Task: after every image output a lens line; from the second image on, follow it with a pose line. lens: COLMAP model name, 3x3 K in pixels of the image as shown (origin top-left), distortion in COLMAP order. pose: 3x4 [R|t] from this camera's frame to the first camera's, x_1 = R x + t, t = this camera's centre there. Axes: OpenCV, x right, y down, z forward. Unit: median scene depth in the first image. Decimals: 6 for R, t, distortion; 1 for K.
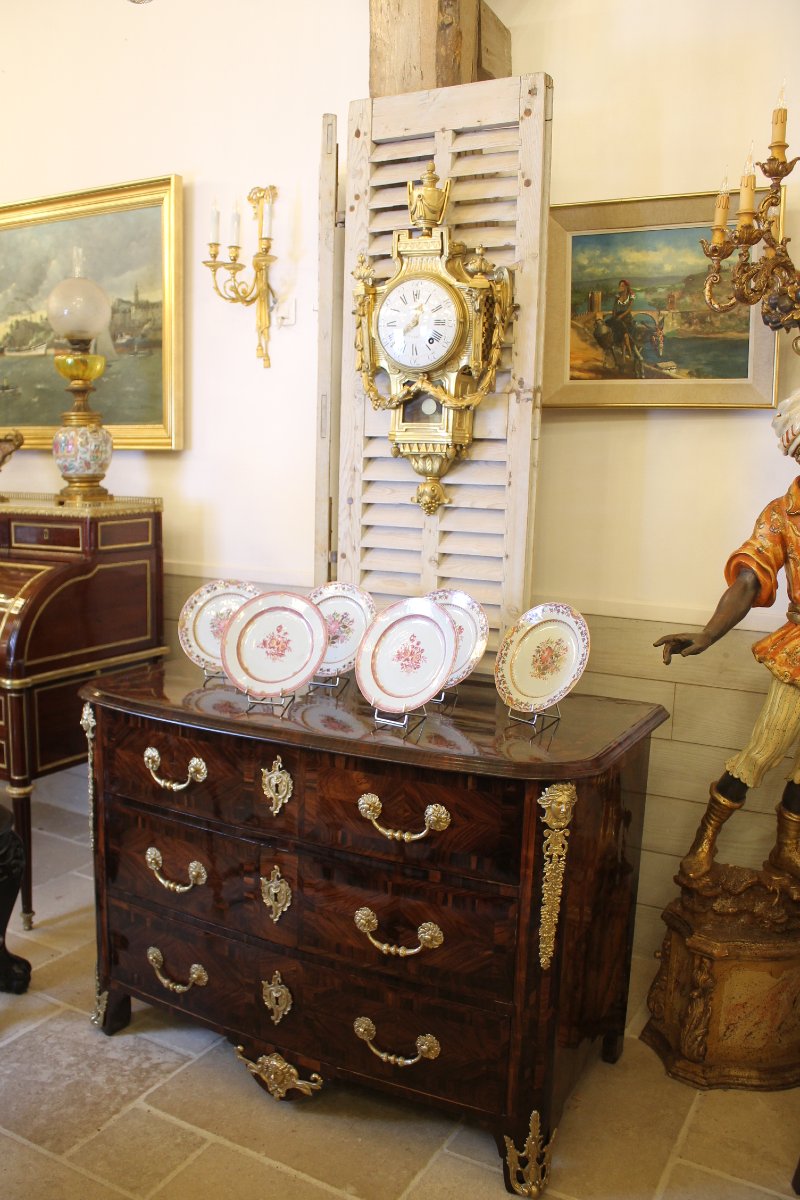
lens RADIAL K [[997.7, 0, 400.0], [0, 997.7, 600.0], [0, 0, 1]] dist [-0.189412, 0.147999]
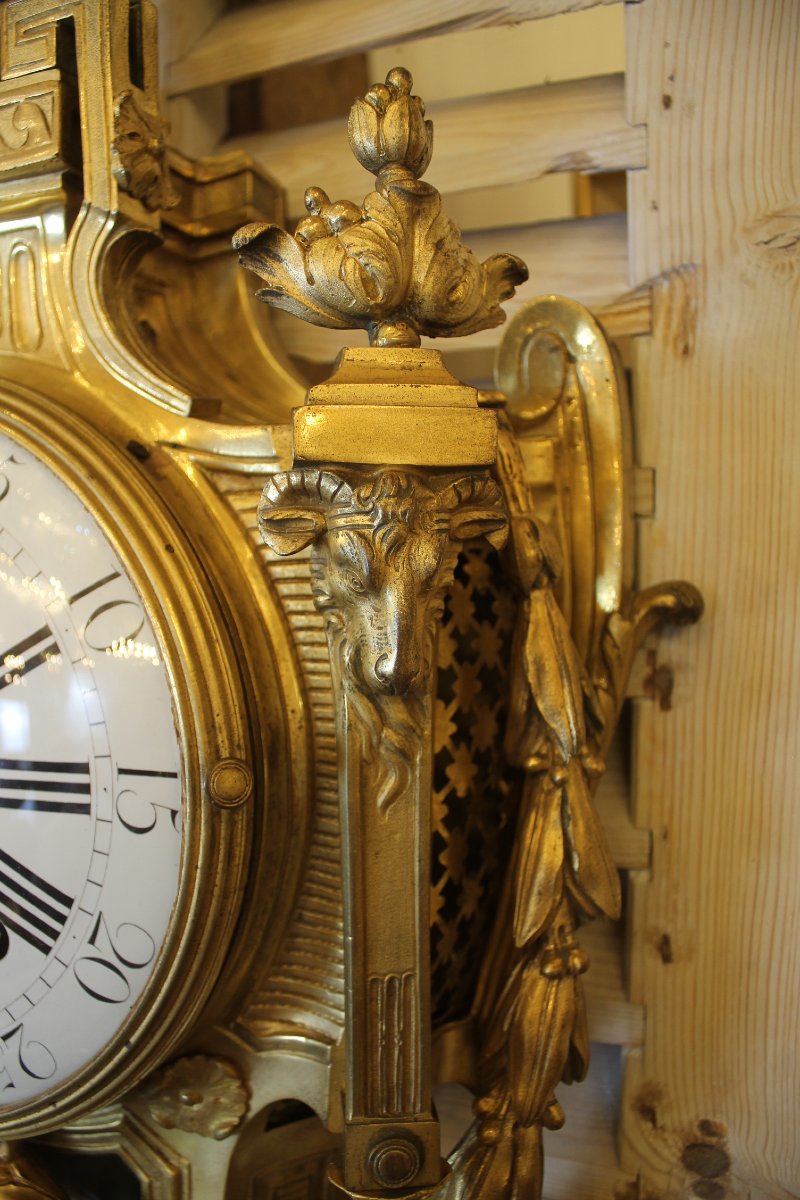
lens RADIAL K [[977.1, 0, 393.6], [0, 977.1, 614.2], [0, 0, 1]] dist [-0.173055, 0.126307]
pose [[0.992438, -0.025946, 0.119973, 0.065659], [0.043505, 0.988307, -0.146141, -0.277911], [-0.114779, 0.150255, 0.981962, 0.868438]]
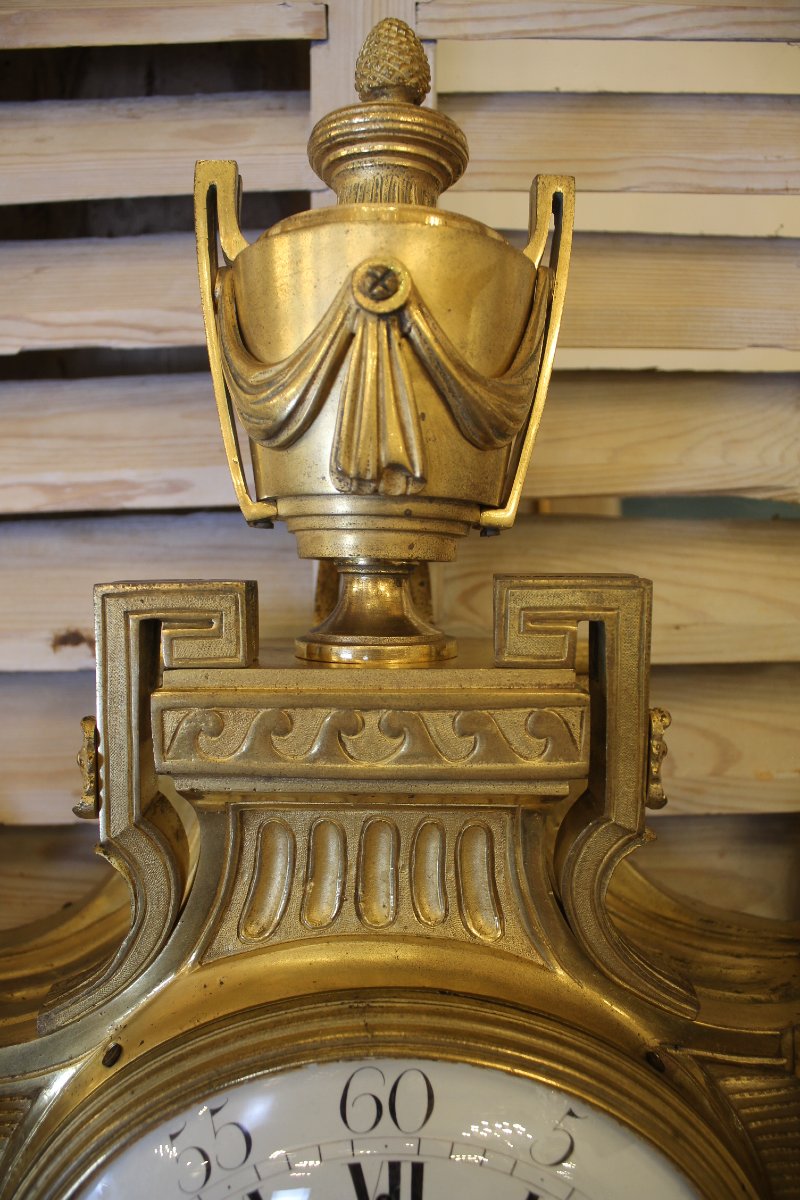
lens RADIAL K [[997.7, 0, 400.0], [0, 997.7, 600.0], [0, 0, 1]] dist [-0.189412, 0.147999]
pose [[0.884533, -0.037940, 0.464933, -0.027940], [0.104680, 0.987412, -0.118576, -0.359009], [-0.454581, 0.153554, 0.877370, 0.884439]]
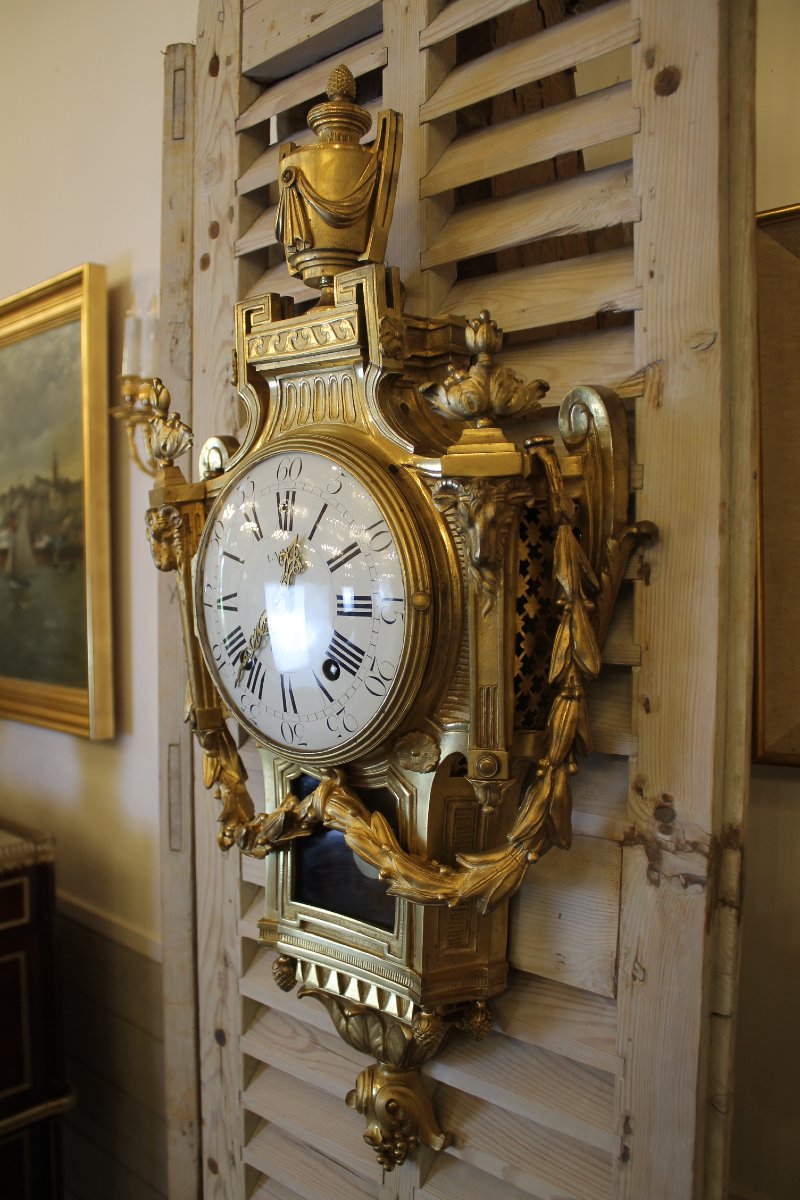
lens RADIAL K [[997.7, 0, 400.0], [0, 997.7, 600.0], [0, 0, 1]] dist [-0.189412, 0.147999]
pose [[0.970760, -0.019801, -0.239235, 0.117407], [-0.009351, 0.992717, -0.120109, -0.245030], [0.239871, 0.118834, 0.963504, 0.717173]]
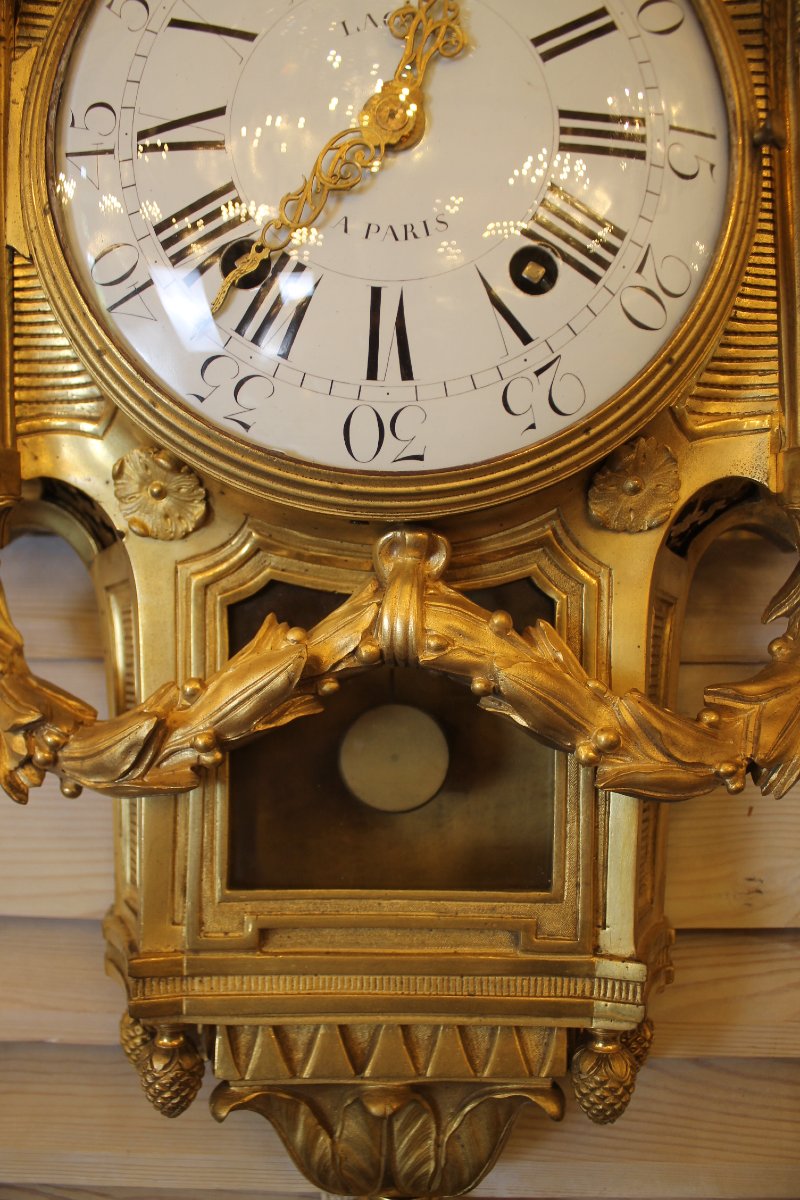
lens RADIAL K [[977.1, 0, 393.6], [0, 977.1, 614.2], [0, 0, 1]] dist [-0.173055, 0.126307]
pose [[0.896467, -0.005733, 0.443073, -0.037460], [0.083028, 0.984379, -0.155253, -0.199888], [-0.435261, 0.175967, 0.882940, 0.895666]]
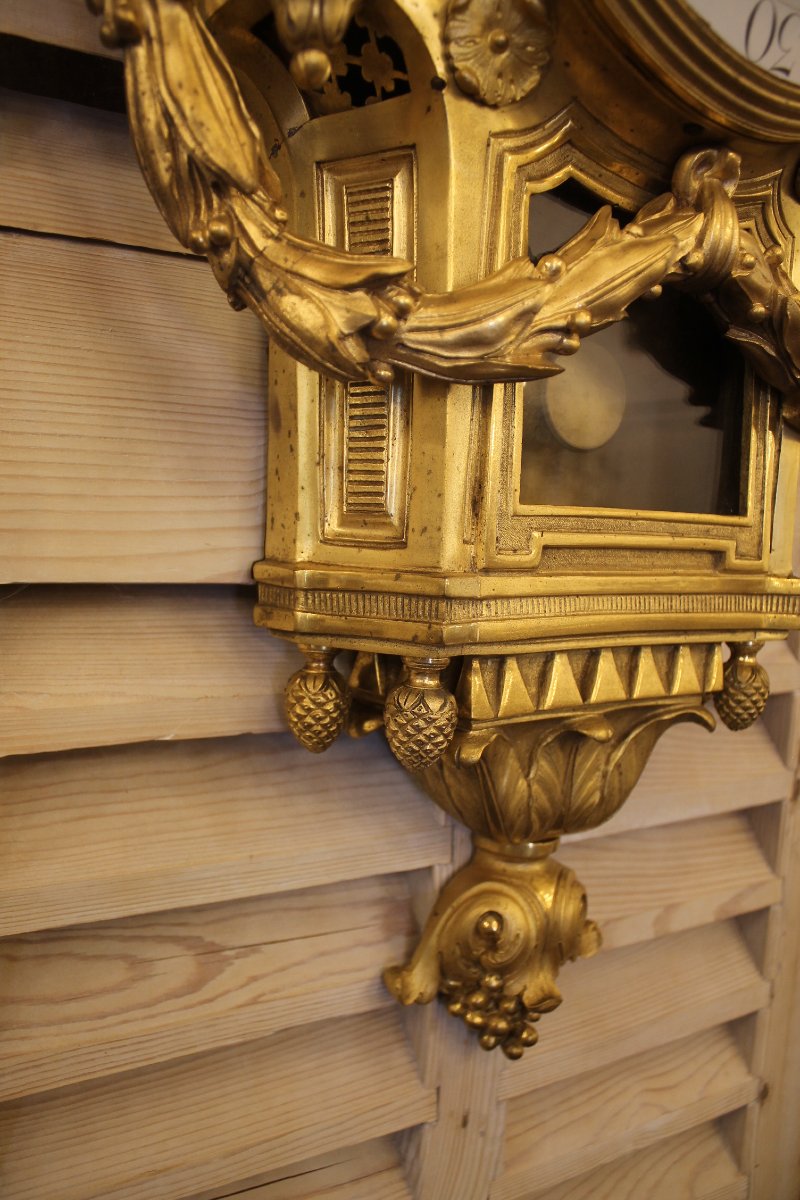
lens RADIAL K [[977.1, 0, 393.6], [0, 977.1, 614.2], [0, 0, 1]] dist [-0.173055, 0.126307]
pose [[0.527502, -0.094016, 0.844335, -0.117023], [0.089594, 0.994472, 0.054759, -0.178224], [-0.844816, 0.046762, 0.533010, 0.980441]]
